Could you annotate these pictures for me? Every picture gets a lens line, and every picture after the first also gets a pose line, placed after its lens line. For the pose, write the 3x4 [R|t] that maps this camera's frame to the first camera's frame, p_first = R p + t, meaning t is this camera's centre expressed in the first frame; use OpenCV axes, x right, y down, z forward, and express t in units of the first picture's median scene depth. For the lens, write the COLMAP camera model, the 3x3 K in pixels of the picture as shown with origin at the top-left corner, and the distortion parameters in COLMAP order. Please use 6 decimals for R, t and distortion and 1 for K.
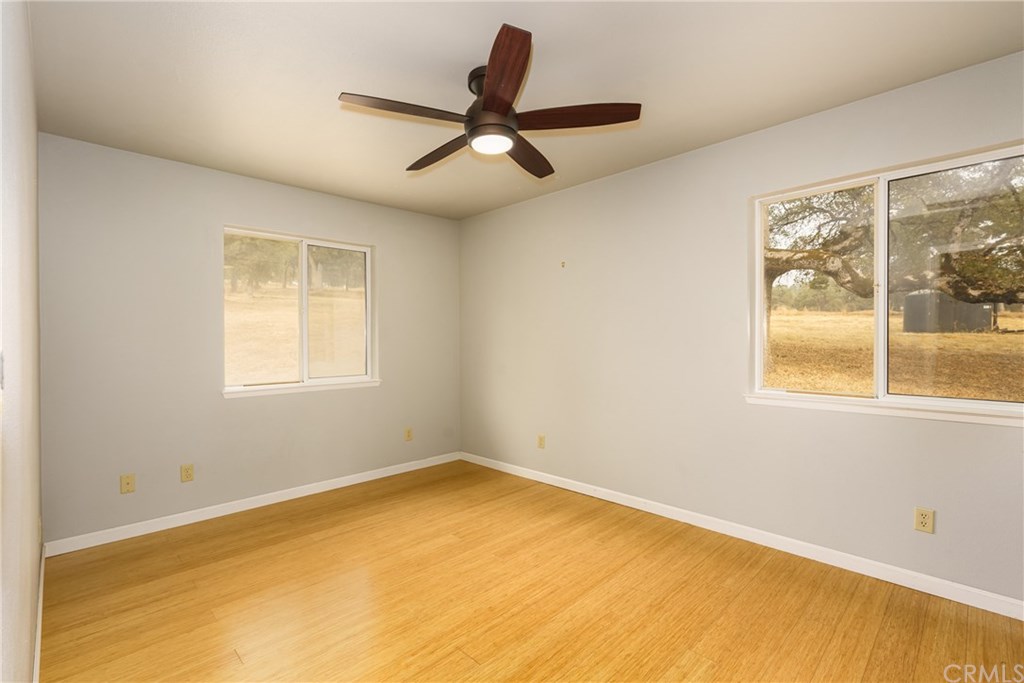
lens RADIAL K [[459.3, 0, 505.1], [0, 459.3, 338.4], [0, 0, 1]] dist [-0.002431, -0.000059]
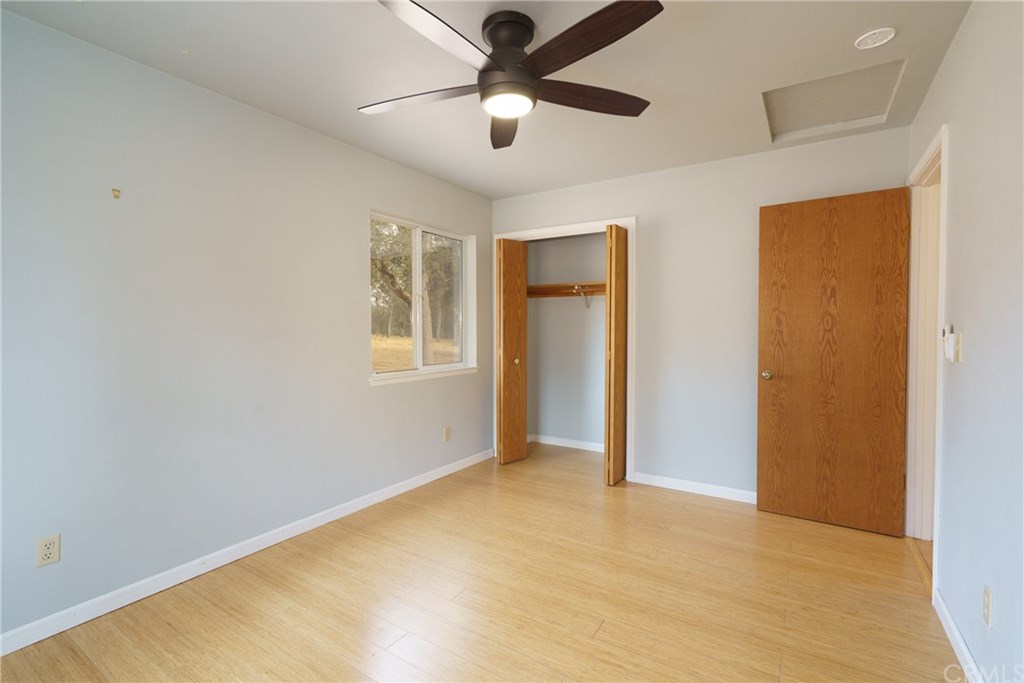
lens RADIAL K [[459.3, 0, 508.5], [0, 459.3, 340.2], [0, 0, 1]] dist [-0.002431, -0.000059]
pose [[-0.210347, -0.019500, 0.977432, -0.674397], [0.003861, 0.999777, 0.020777, 0.000502], [-0.977619, 0.008144, -0.210225, 0.902763]]
